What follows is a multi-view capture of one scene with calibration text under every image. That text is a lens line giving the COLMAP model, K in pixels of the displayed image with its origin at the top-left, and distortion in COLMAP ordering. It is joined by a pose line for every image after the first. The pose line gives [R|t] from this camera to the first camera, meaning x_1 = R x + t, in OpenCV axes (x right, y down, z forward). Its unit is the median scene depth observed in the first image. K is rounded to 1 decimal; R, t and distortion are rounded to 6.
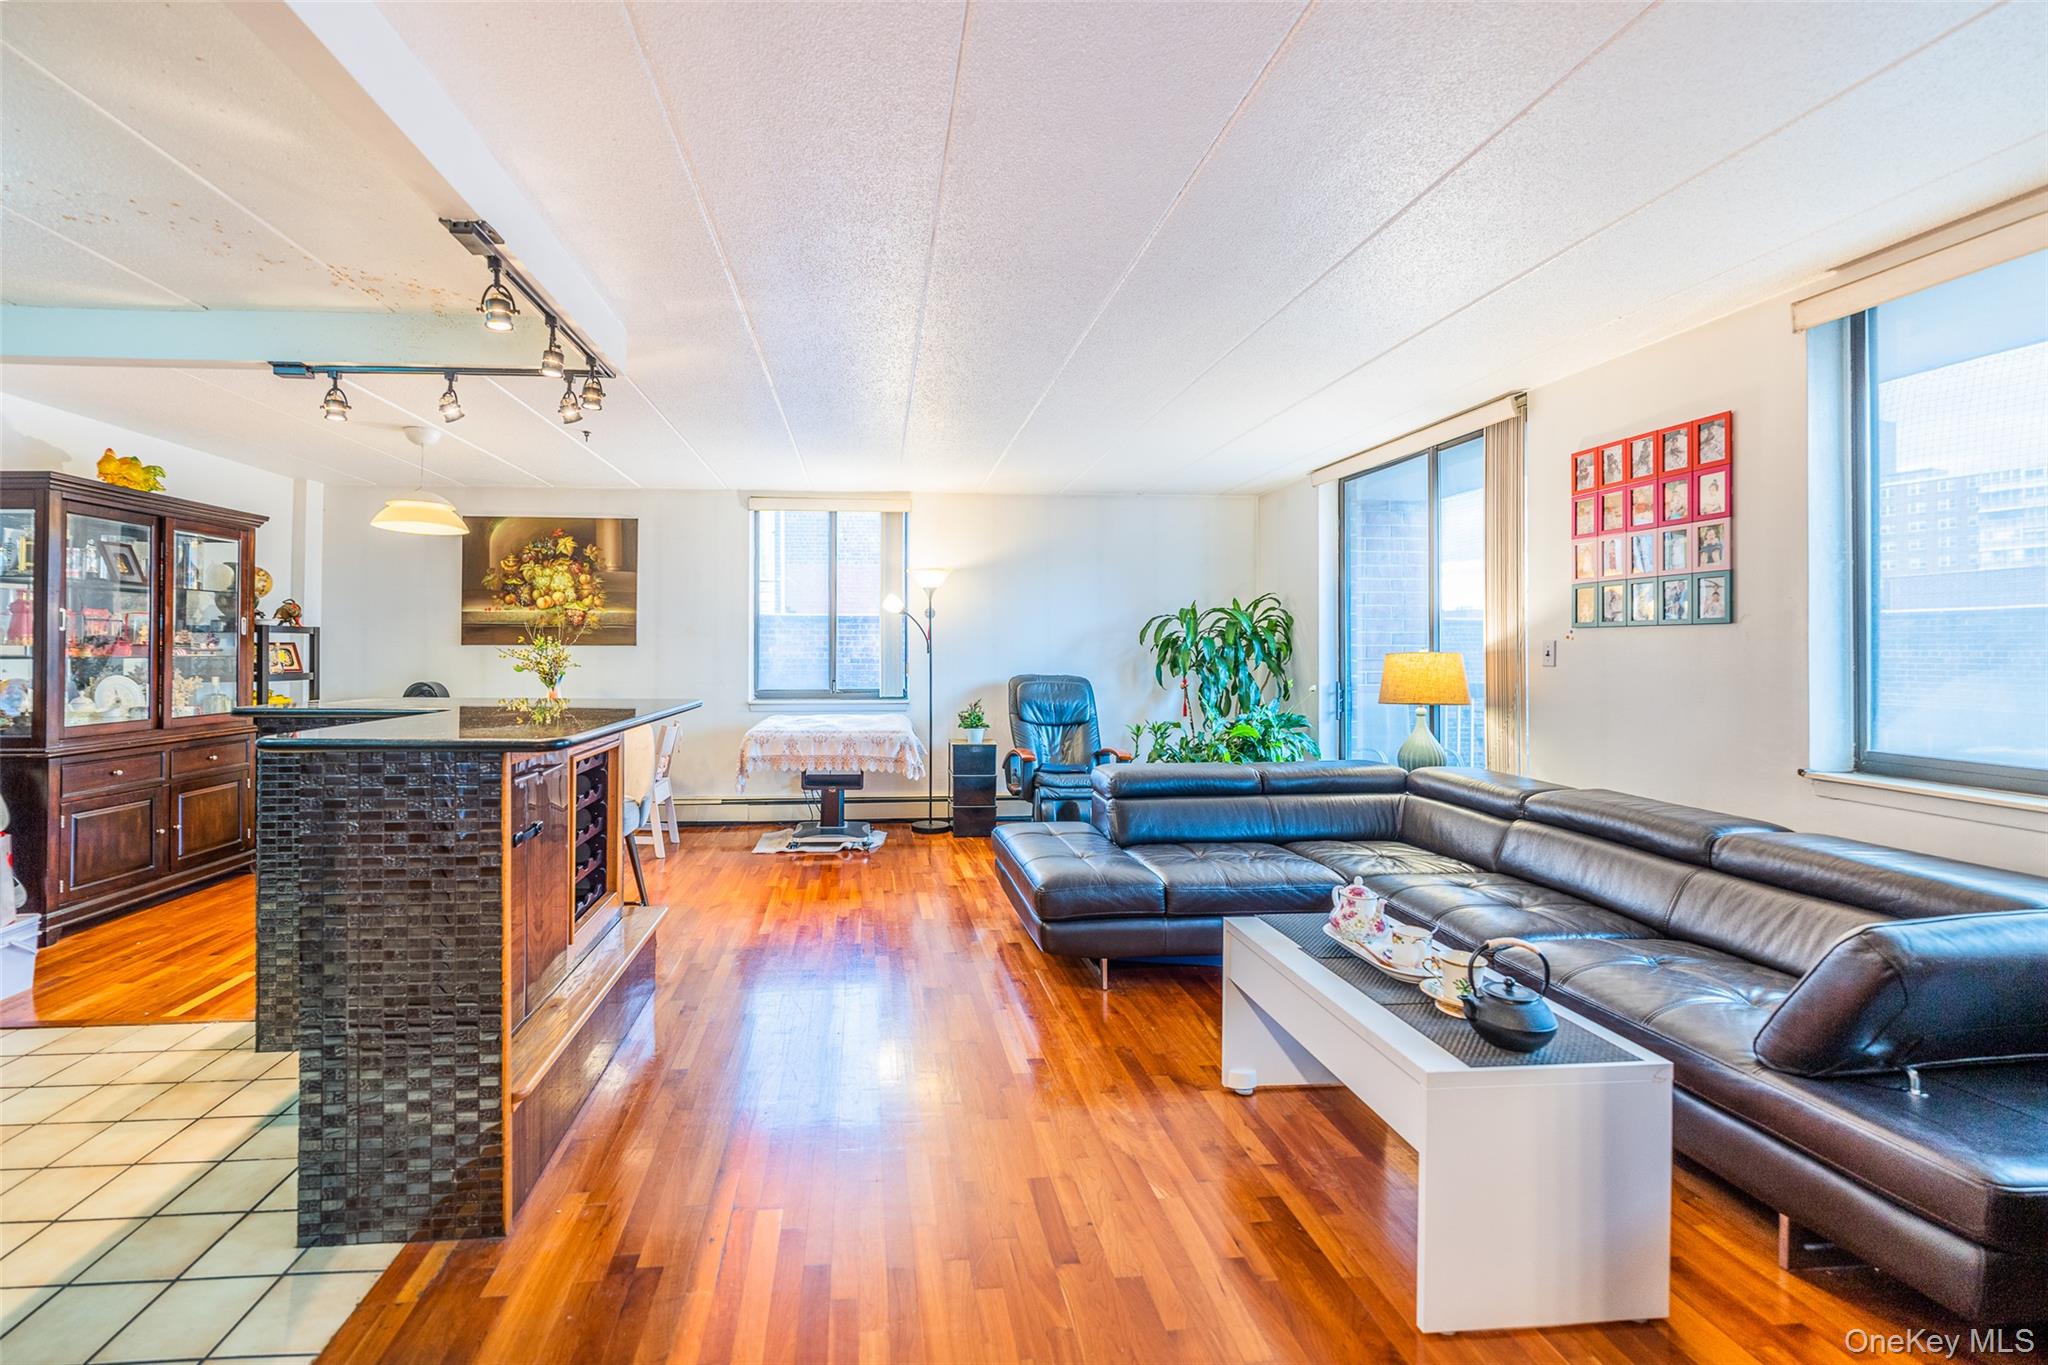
lens RADIAL K [[857.0, 0, 932.2], [0, 857.0, 643.6], [0, 0, 1]] dist [-0.001572, 0.000068]
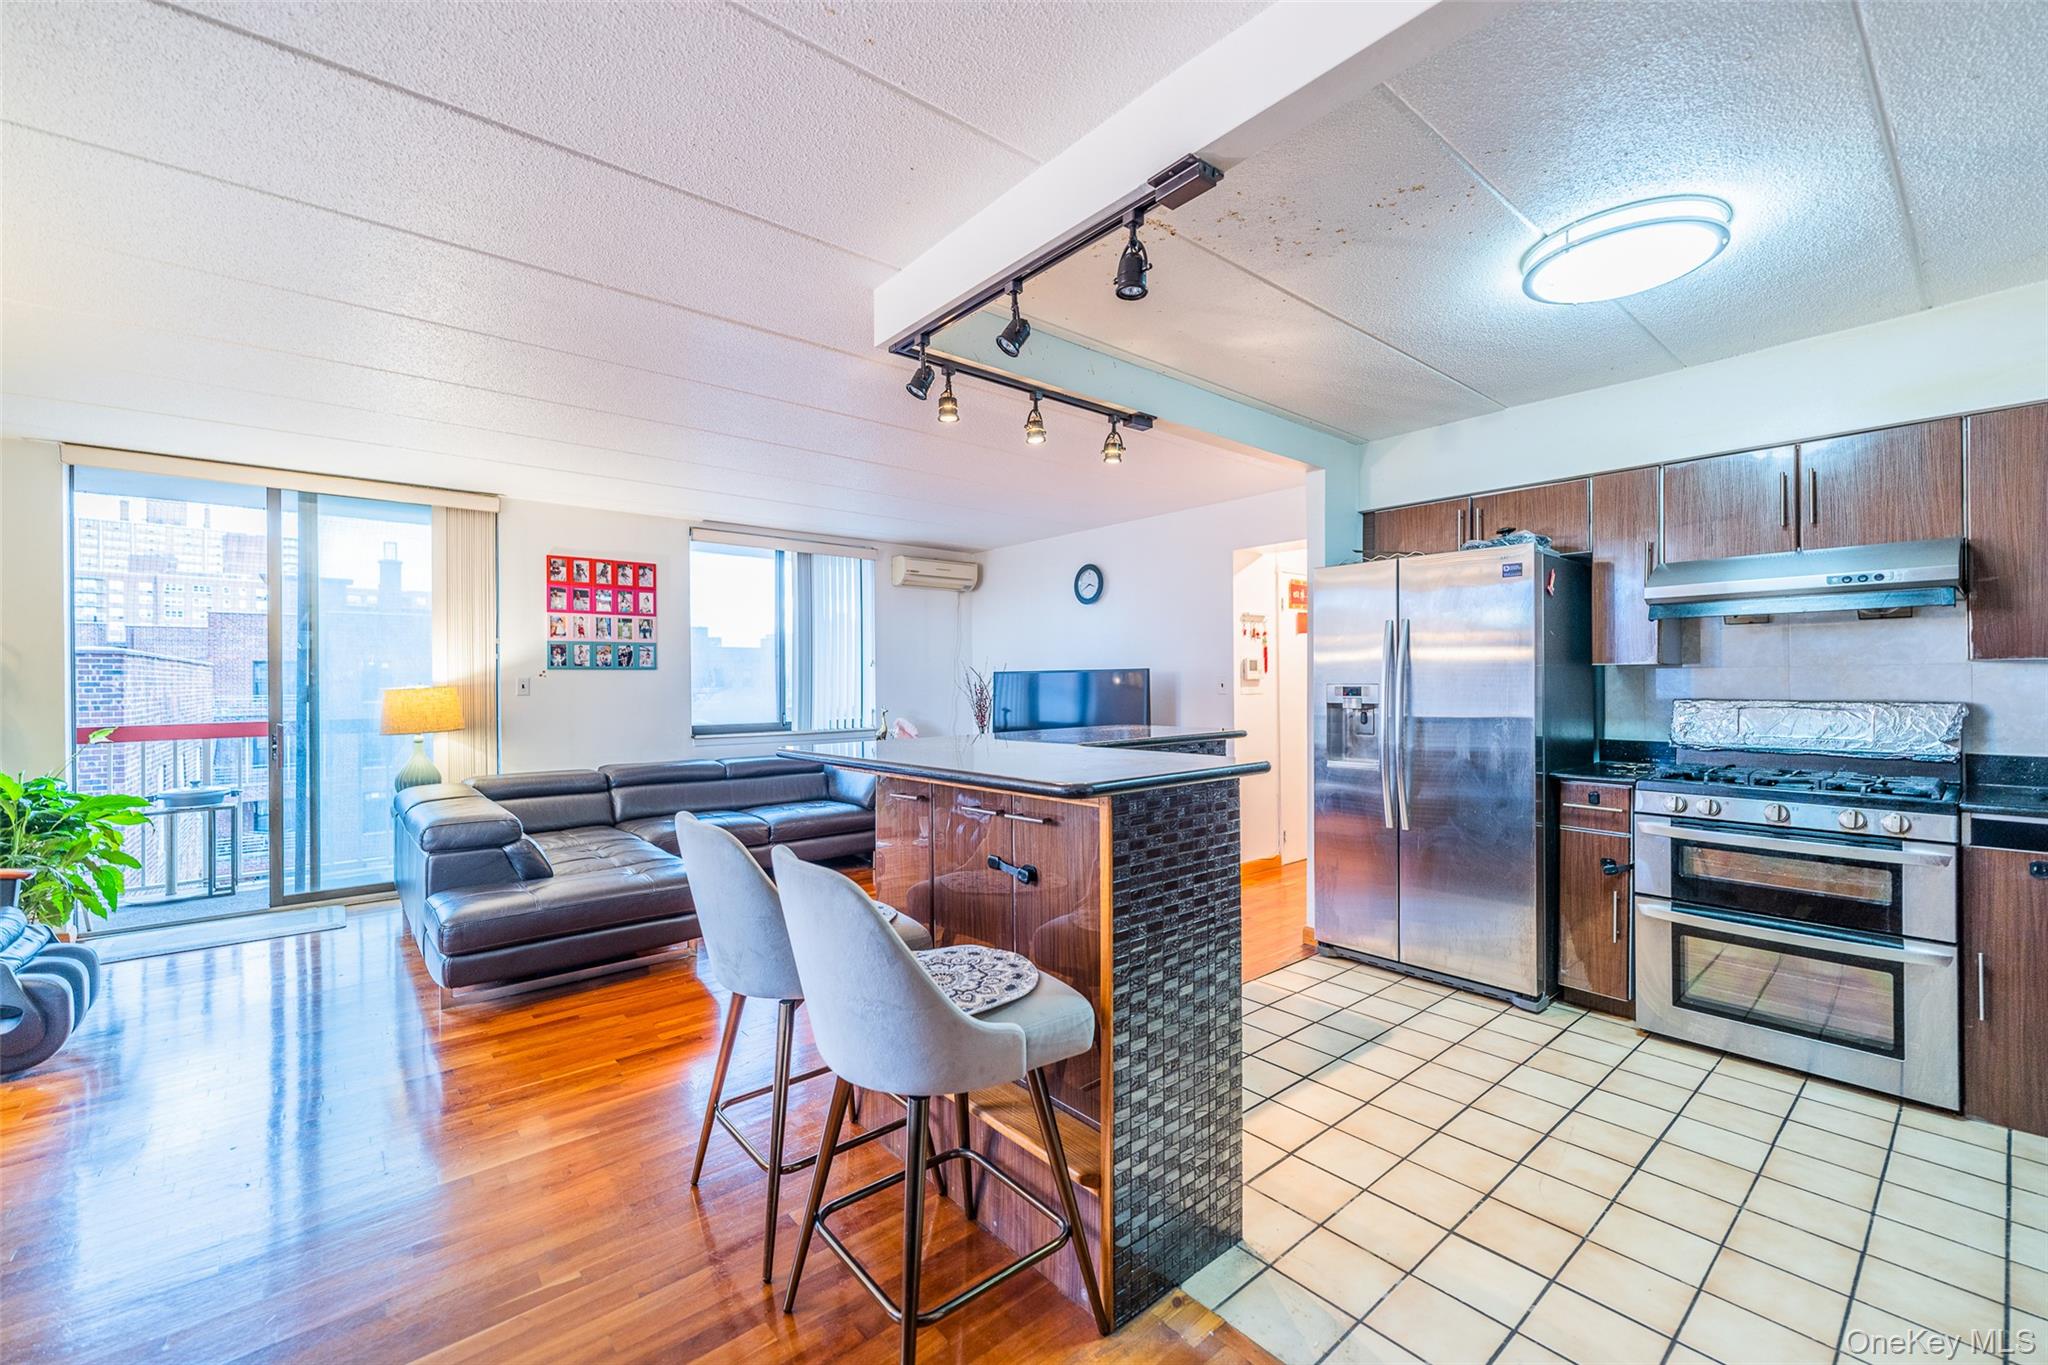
lens RADIAL K [[829.2, 0, 1023.5], [0, 829.2, 679.1], [0, 0, 1]] dist [0.001253, 0.000261]
pose [[-0.583140, 0.003096, 0.812366, -0.750264], [0.000489, 0.999994, -0.003460, 0.003669], [-0.812371, -0.001620, -0.583138, 0.928889]]
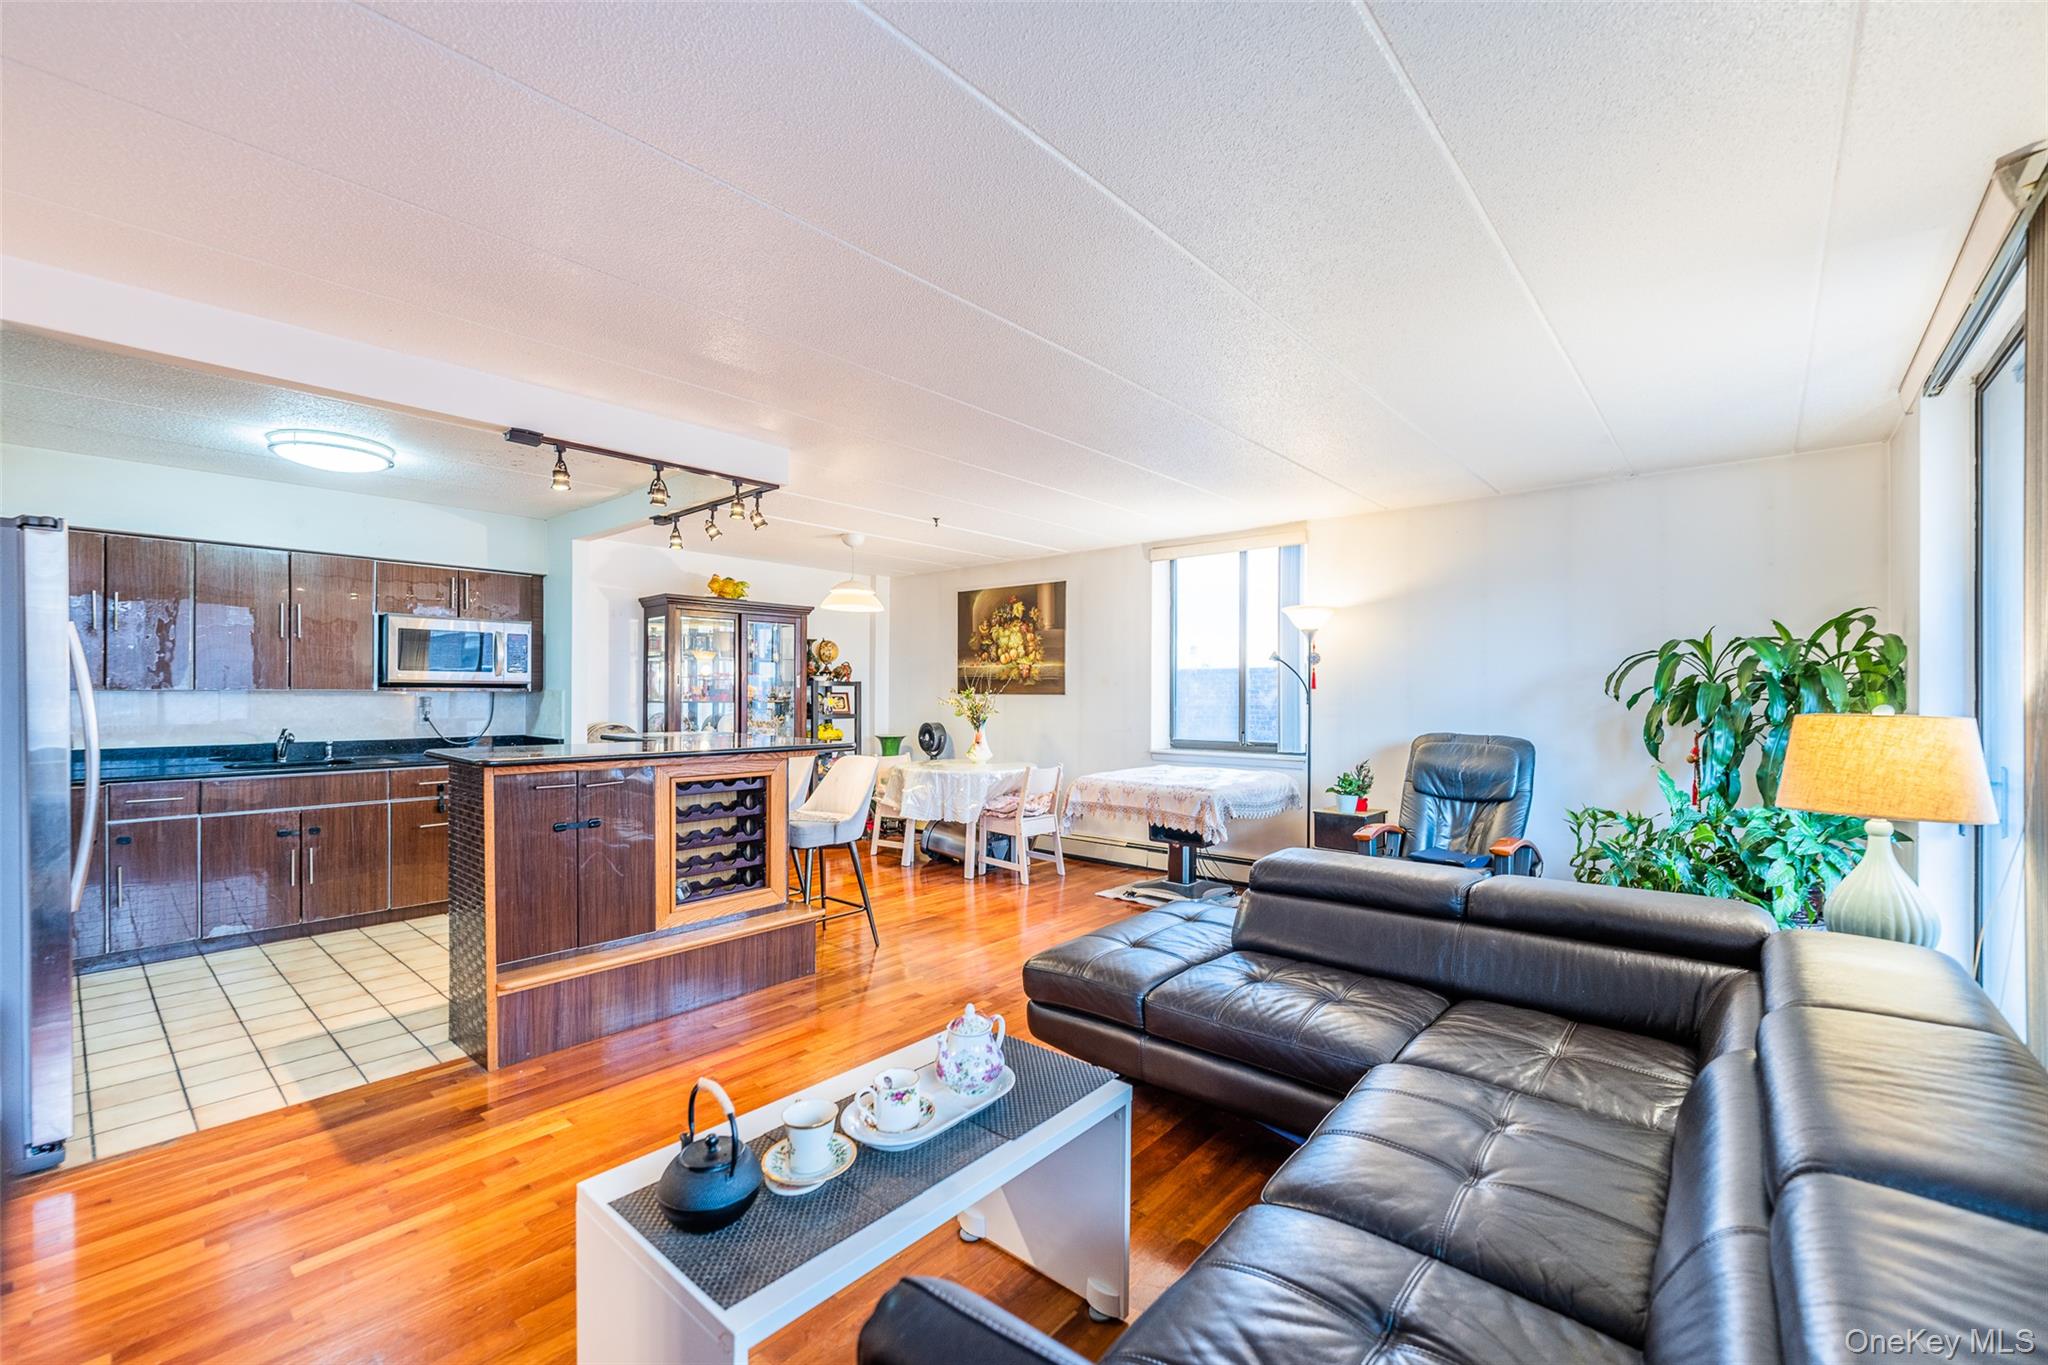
lens RADIAL K [[841.3, 0, 1024.0], [0, 841.3, 682.5], [0, 0, 1]] dist [0.000038, 0.000011]
pose [[0.704680, -0.008912, -0.709470, 0.532522], [0.001226, 0.999935, -0.011343, -0.001730], [0.709525, 0.007123, 0.704645, 0.259778]]
